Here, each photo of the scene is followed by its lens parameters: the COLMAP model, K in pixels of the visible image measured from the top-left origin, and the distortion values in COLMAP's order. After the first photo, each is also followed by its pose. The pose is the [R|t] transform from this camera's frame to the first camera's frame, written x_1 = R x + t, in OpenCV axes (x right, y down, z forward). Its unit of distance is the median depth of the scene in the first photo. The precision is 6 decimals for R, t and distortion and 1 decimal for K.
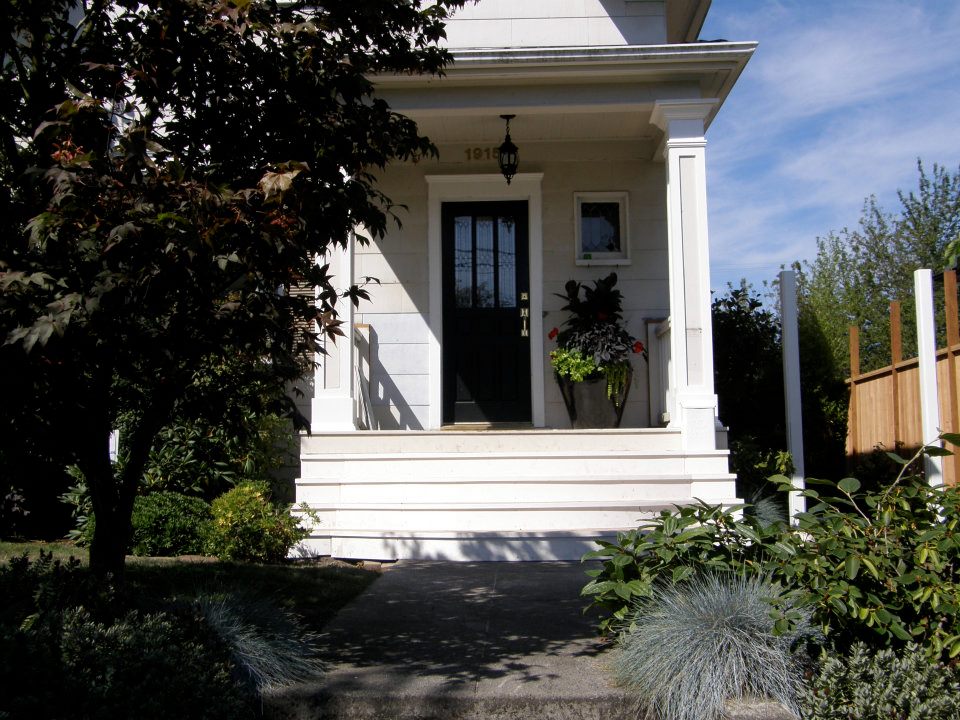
lens RADIAL K [[2106.4, 0, 480.0], [0, 2106.4, 360.0], [0, 0, 1]] dist [0.087989, 0.319562]
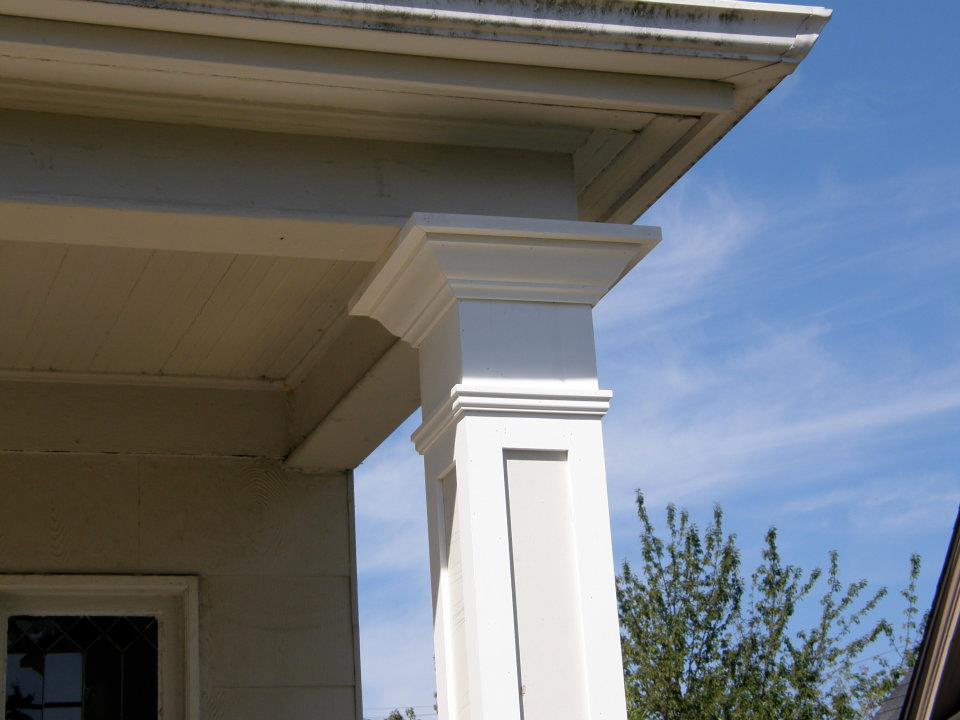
lens RADIAL K [[2106.4, 0, 480.0], [0, 2106.4, 360.0], [0, 0, 1]] dist [0.087989, 0.319562]
pose [[0.934110, 0.065106, 0.350997, 0.007992], [-0.011191, 0.988086, -0.153497, -0.066220], [-0.356809, 0.139455, 0.923710, 0.734709]]
